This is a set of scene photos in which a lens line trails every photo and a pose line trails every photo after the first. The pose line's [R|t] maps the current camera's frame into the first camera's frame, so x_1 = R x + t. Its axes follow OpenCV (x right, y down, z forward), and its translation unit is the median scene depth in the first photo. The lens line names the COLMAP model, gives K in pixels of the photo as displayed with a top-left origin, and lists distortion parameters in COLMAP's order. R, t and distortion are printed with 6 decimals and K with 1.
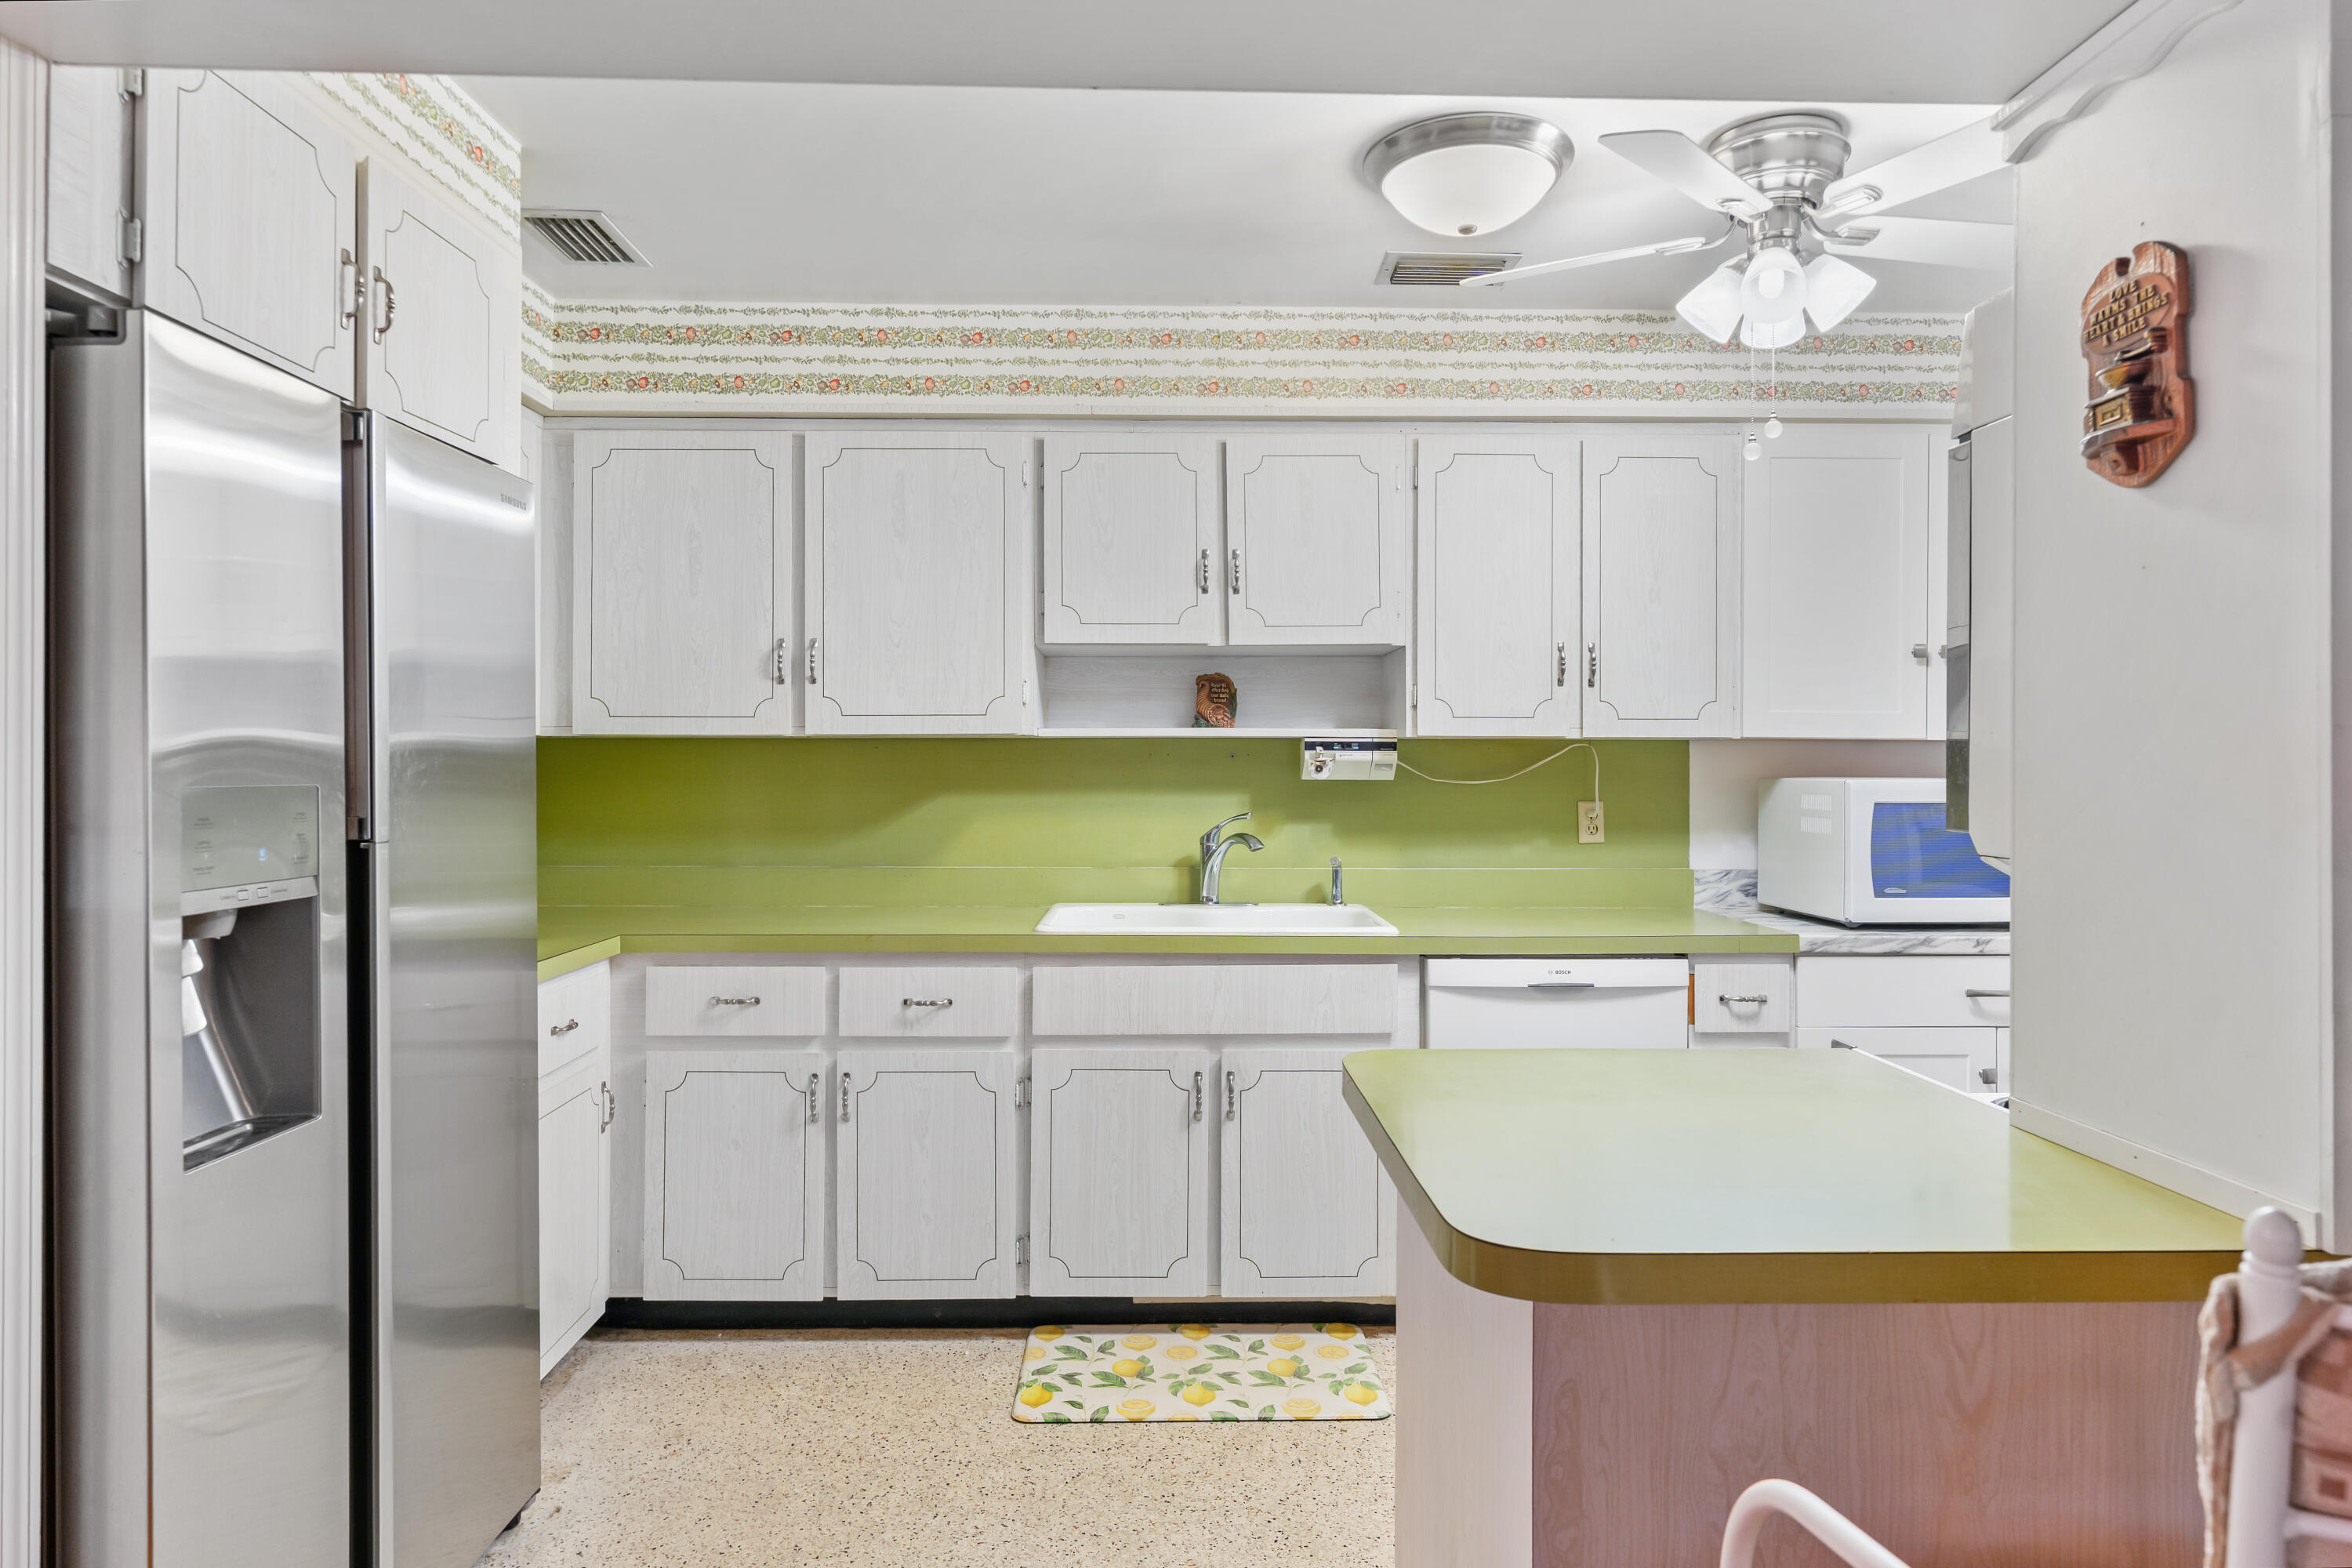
lens RADIAL K [[1400.5, 0, 1176.0], [0, 1400.5, 784.0], [0, 0, 1]] dist [0.001263, -0.000130]
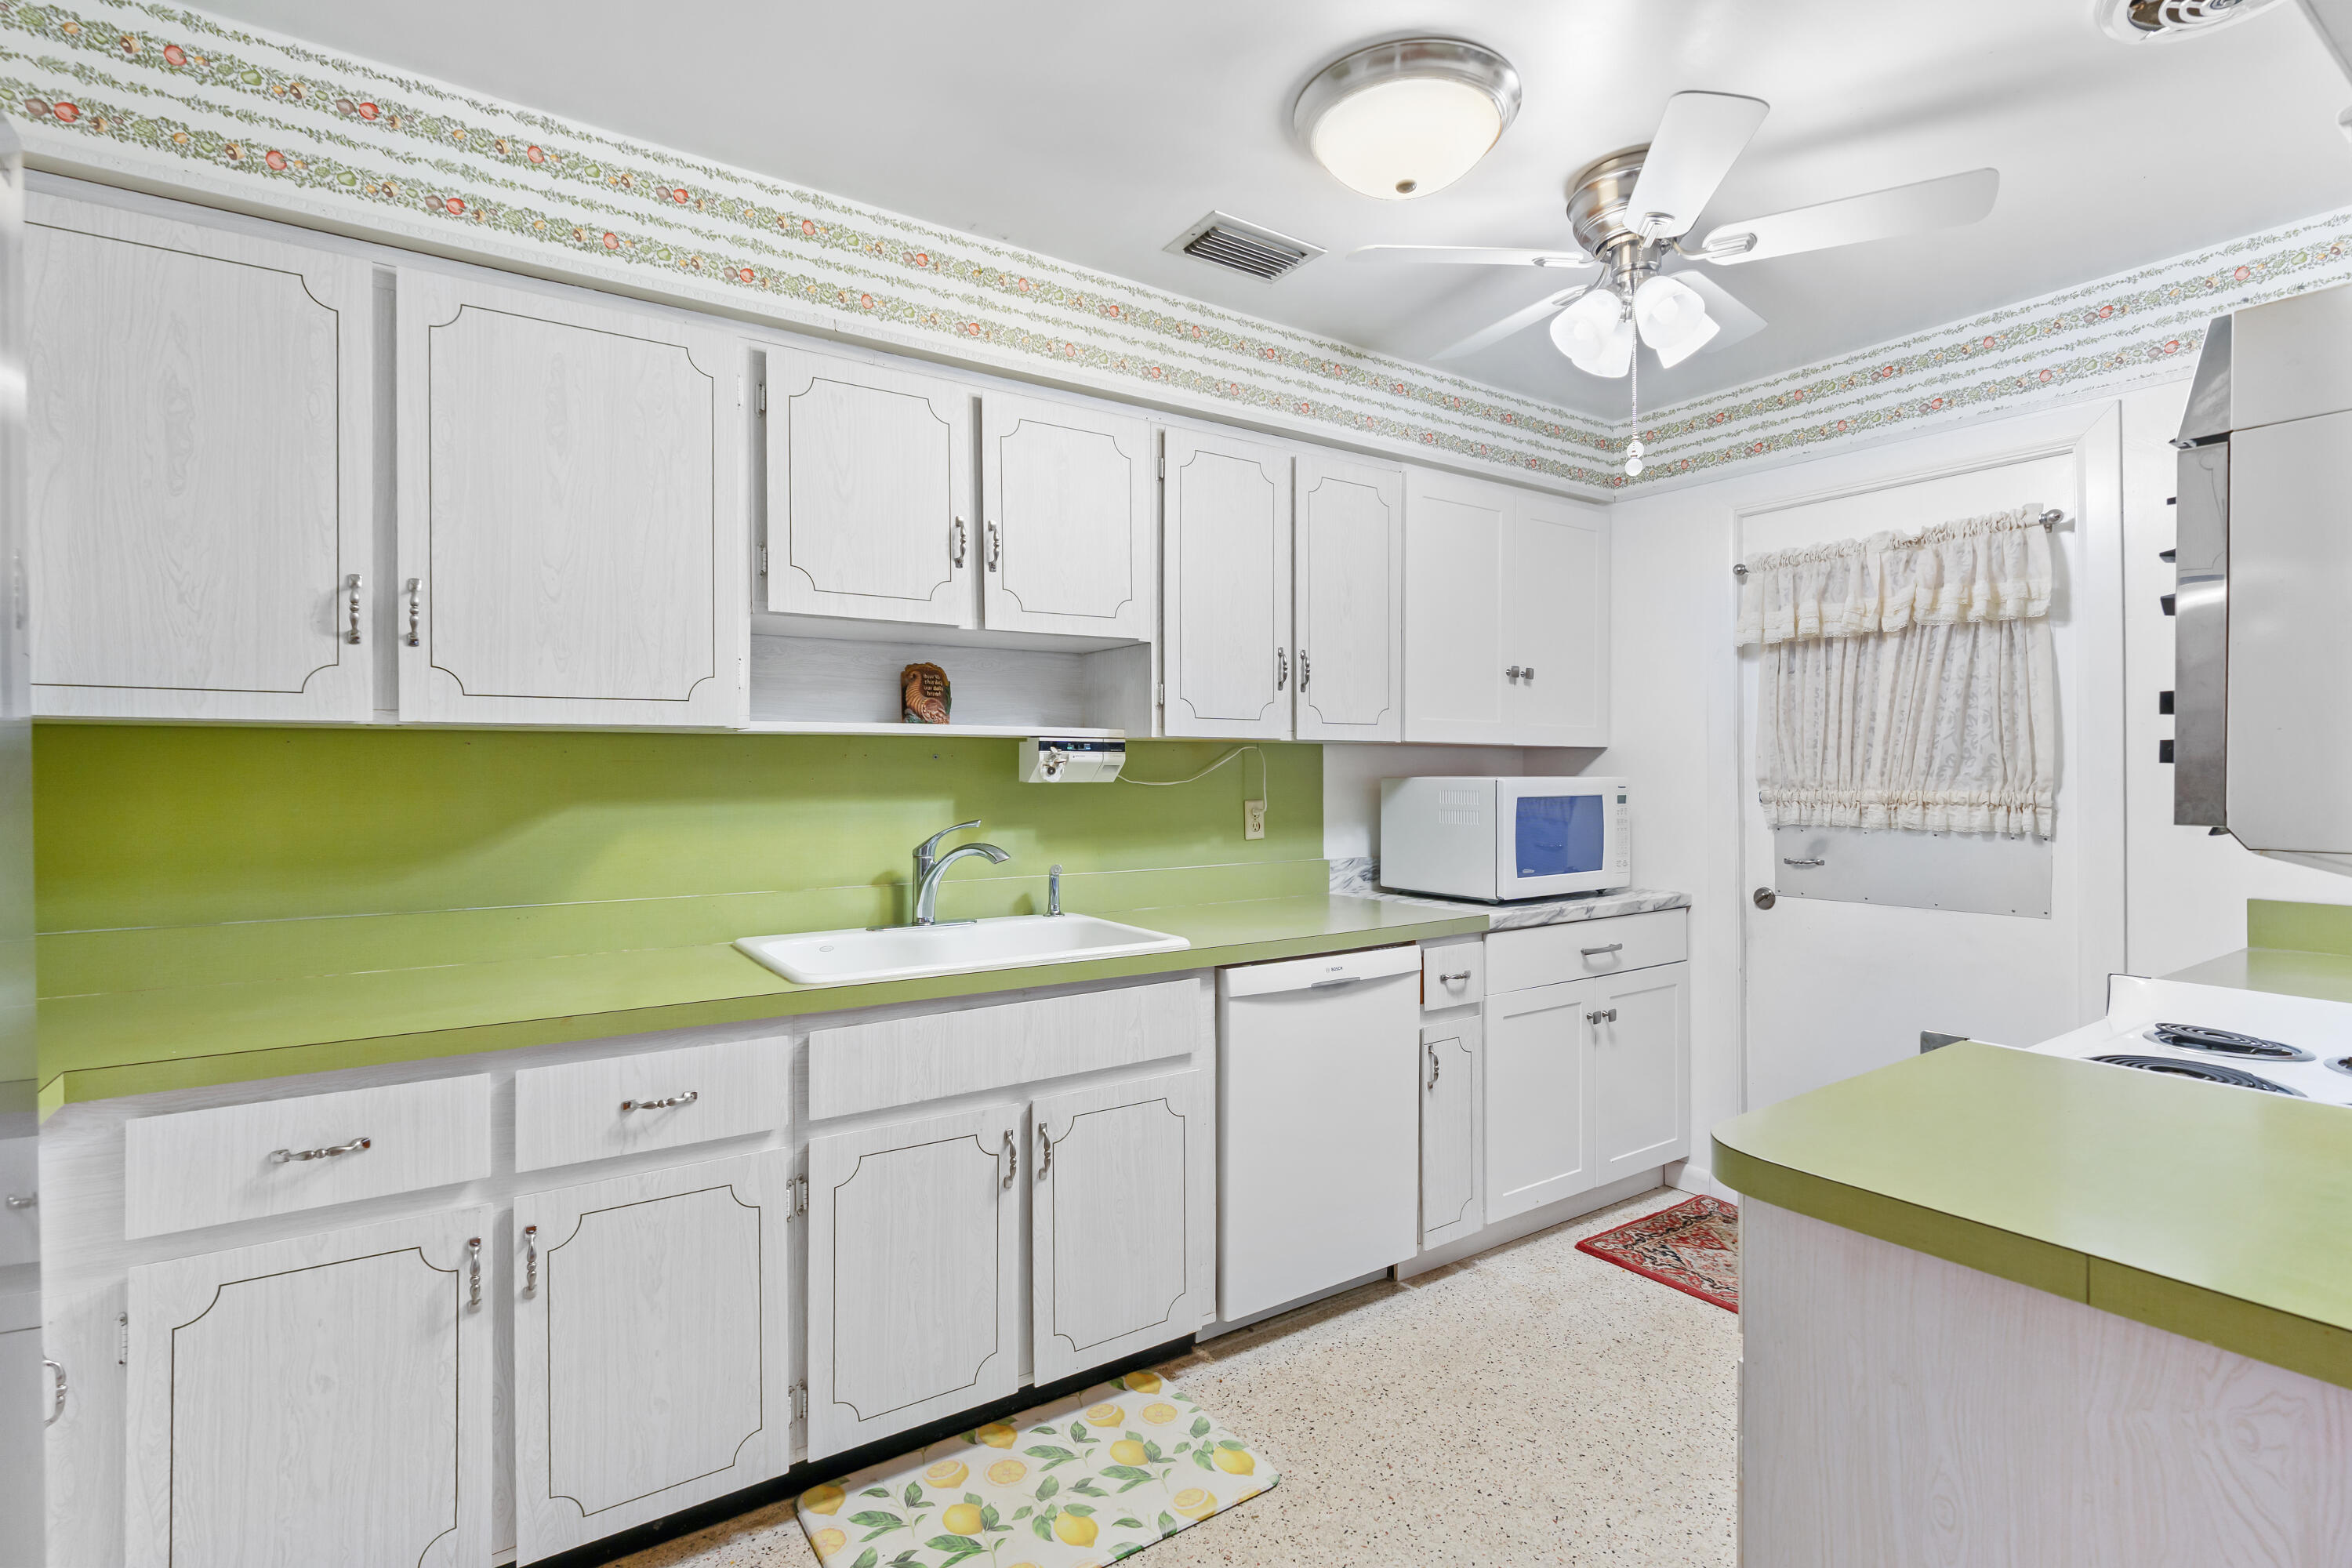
lens RADIAL K [[1121.9, 0, 1187.8], [0, 1121.9, 783.4], [0, 0, 1]] dist [-0.003859, 0.001588]
pose [[0.836391, -0.010025, 0.548041, -0.244279], [0.010593, 0.999942, 0.002124, -0.003283], [-0.548030, 0.004029, 0.836449, 0.349950]]
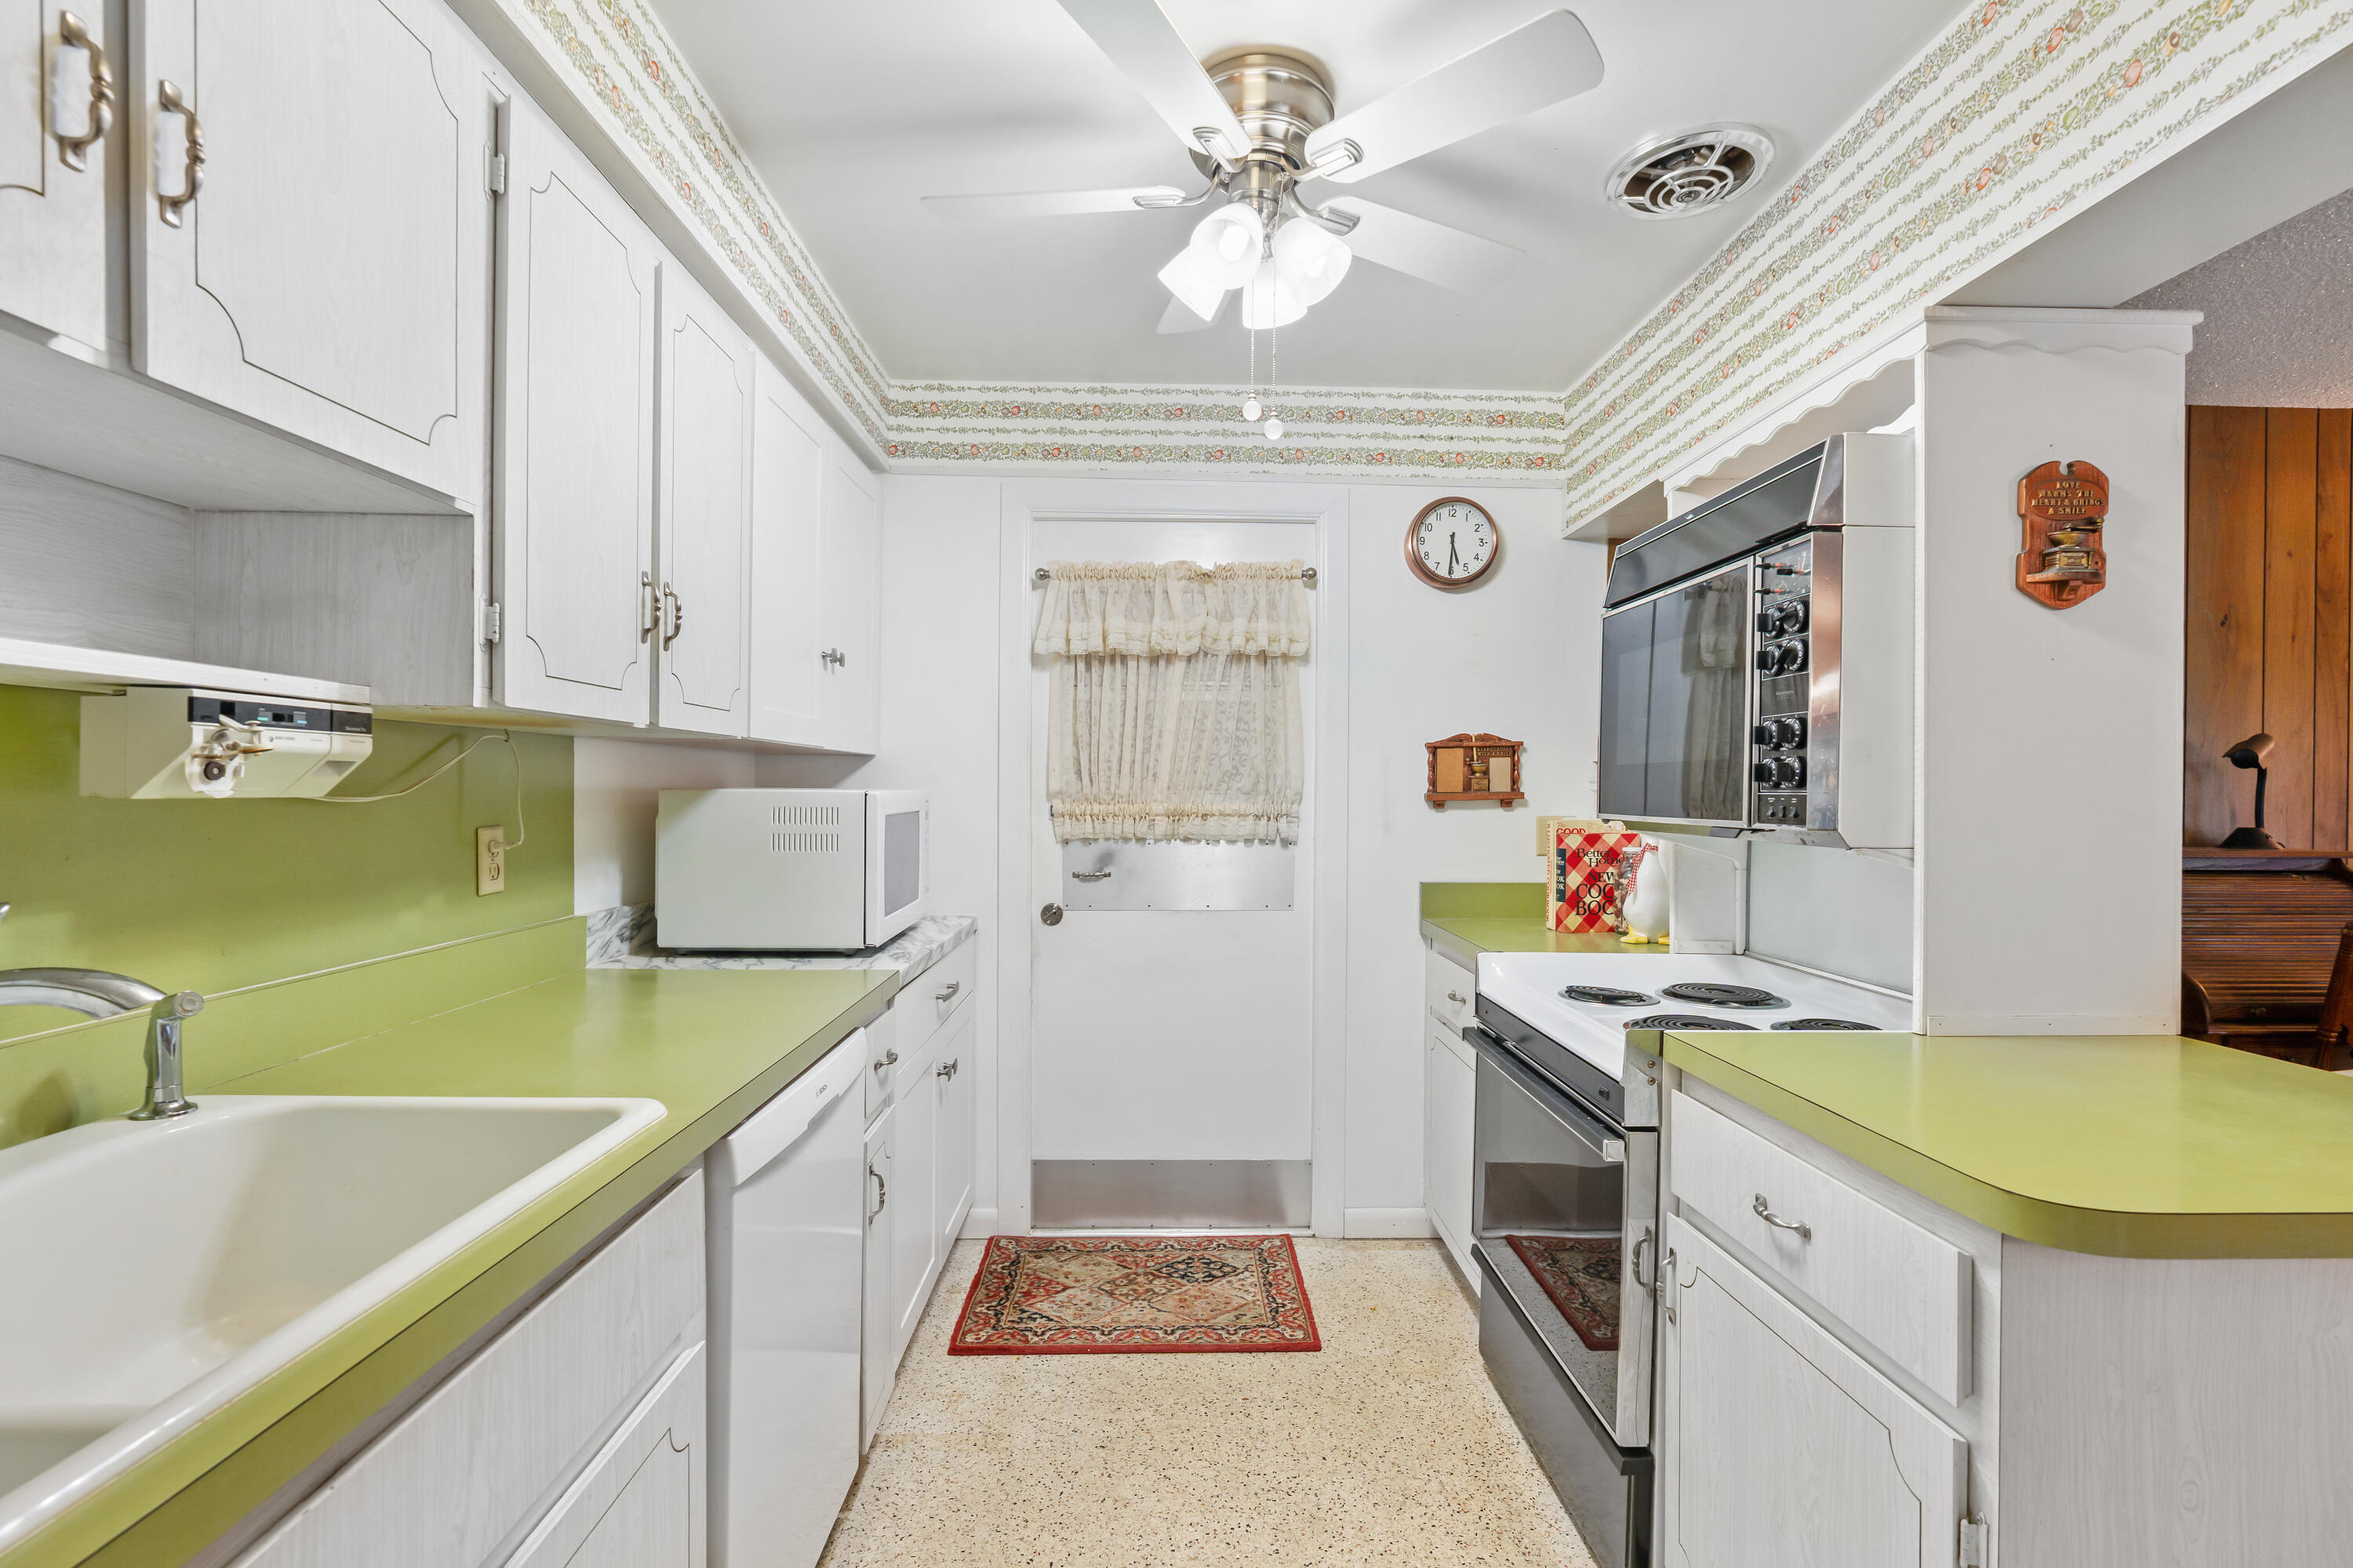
lens RADIAL K [[1078.5, 0, 1193.1], [0, 1078.5, 798.9], [0, 0, 1]] dist [-0.000108, 0.000508]
pose [[-0.002364, -0.013216, 0.999910, -0.211076], [0.005399, 0.999898, 0.013228, -0.005708], [-0.999983, 0.005430, -0.002292, 0.775022]]
